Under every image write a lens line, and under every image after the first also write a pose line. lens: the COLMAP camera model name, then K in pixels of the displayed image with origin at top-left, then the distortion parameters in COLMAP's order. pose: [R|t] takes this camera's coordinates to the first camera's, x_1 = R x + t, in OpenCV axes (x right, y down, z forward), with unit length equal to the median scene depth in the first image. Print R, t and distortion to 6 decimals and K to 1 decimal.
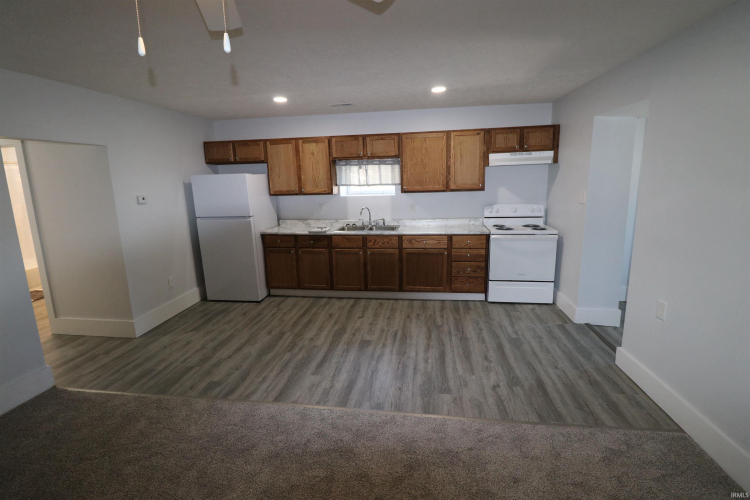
lens RADIAL K [[346.0, 0, 377.4], [0, 346.0, 245.7], [0, 0, 1]] dist [0.000490, -0.013906]
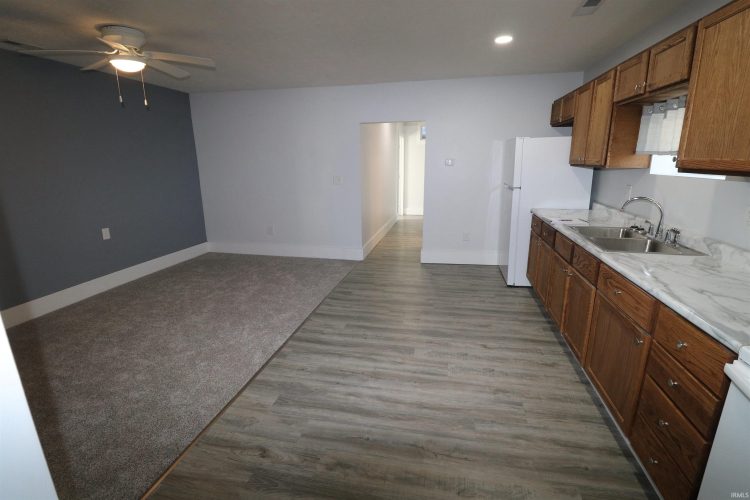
lens RADIAL K [[346.0, 0, 377.4], [0, 346.0, 245.7], [0, 0, 1]] dist [0.000490, -0.013906]
pose [[-0.064930, 0.265593, -0.961896, 0.734106], [-0.178617, 0.945270, 0.273059, -0.169877], [0.981774, 0.189541, -0.013937, 0.967971]]
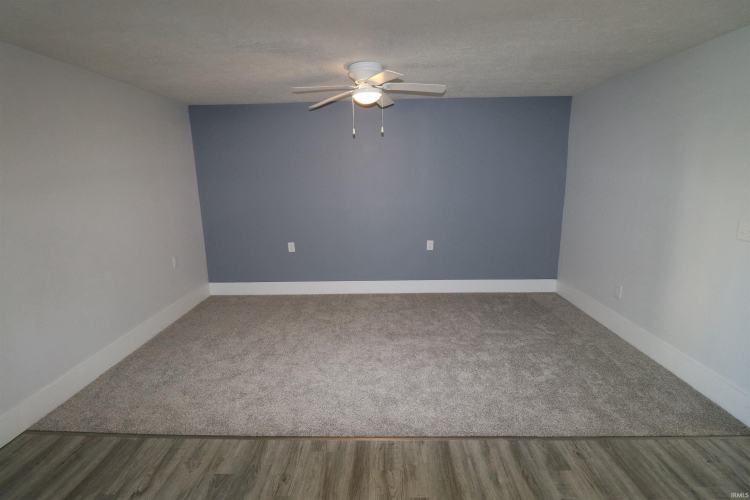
lens RADIAL K [[346.0, 0, 377.4], [0, 346.0, 245.7], [0, 0, 1]] dist [0.000490, -0.013906]
pose [[-0.992125, 0.067011, -0.105818, -0.065494], [0.021819, 0.924392, 0.380819, -0.234048], [0.123336, 0.375511, -0.918575, 1.247187]]
